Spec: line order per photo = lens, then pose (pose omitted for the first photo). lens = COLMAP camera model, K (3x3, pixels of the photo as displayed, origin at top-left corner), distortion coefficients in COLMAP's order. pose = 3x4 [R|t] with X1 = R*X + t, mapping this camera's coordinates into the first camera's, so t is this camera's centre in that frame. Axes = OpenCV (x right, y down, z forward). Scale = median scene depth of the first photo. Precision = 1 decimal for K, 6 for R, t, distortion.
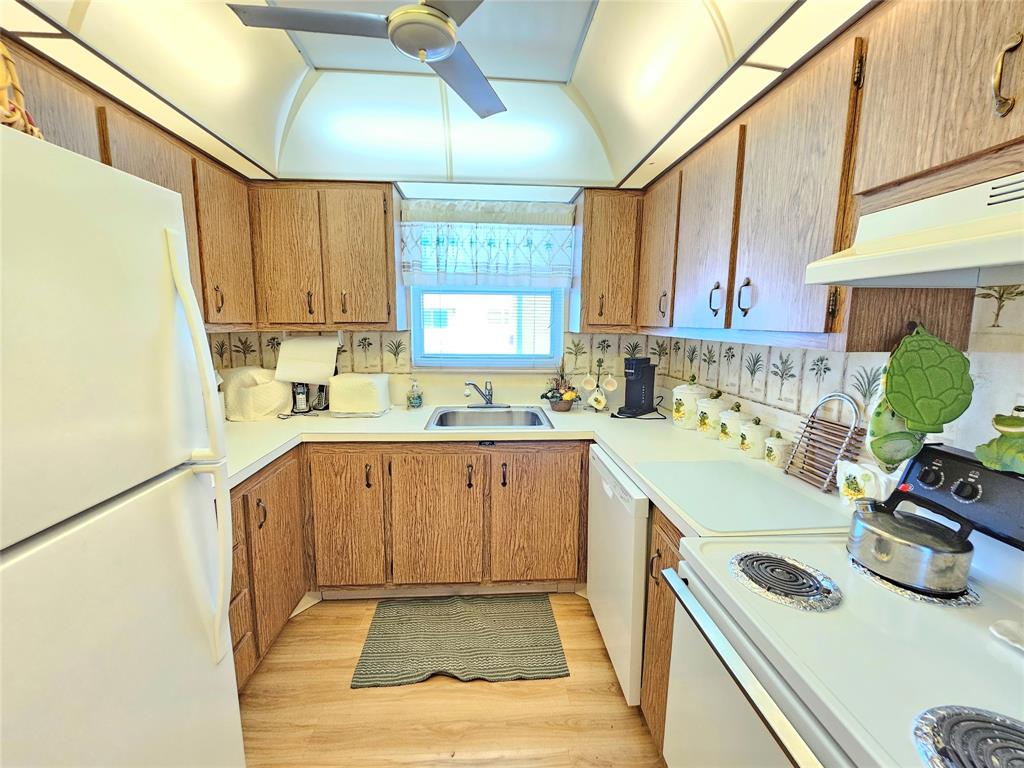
lens RADIAL K [[423.1, 0, 514.0], [0, 423.1, 382.3], [0, 0, 1]] dist [-0.004510, -0.000108]
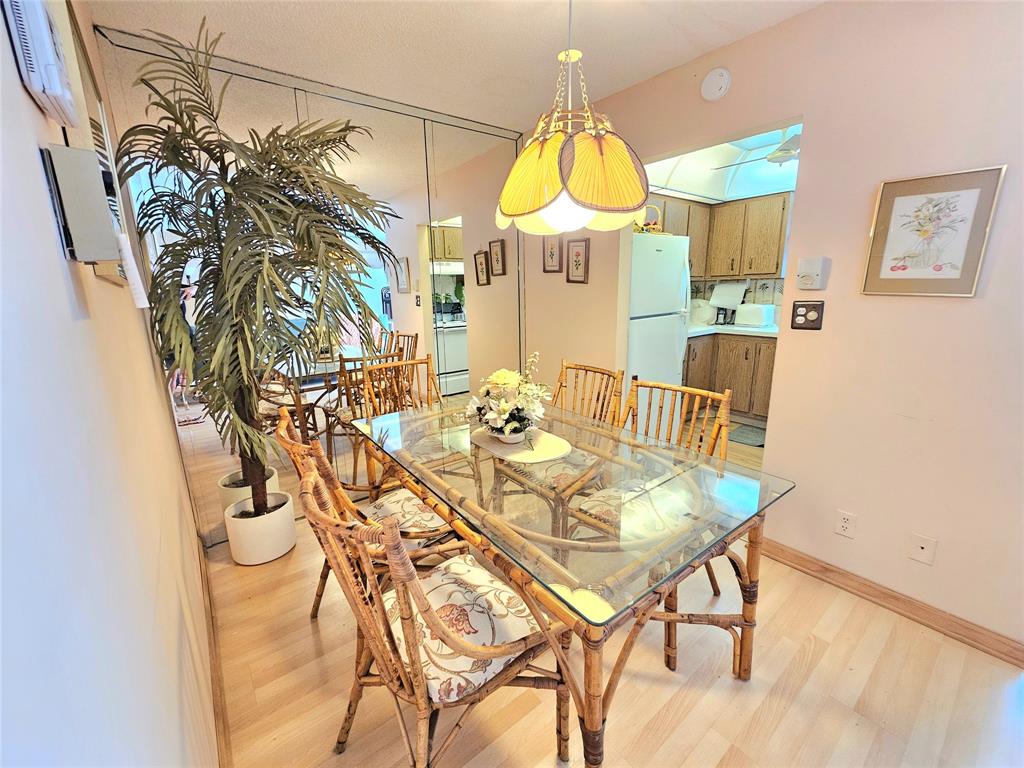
lens RADIAL K [[423.1, 0, 511.4], [0, 423.1, 380.6], [0, 0, 1]] dist [-0.004510, -0.000108]
pose [[0.576038, 0.166811, -0.800221, 0.517513], [-0.084382, 0.985861, 0.144766, 0.128014], [0.813056, -0.015867, 0.581970, -0.867624]]
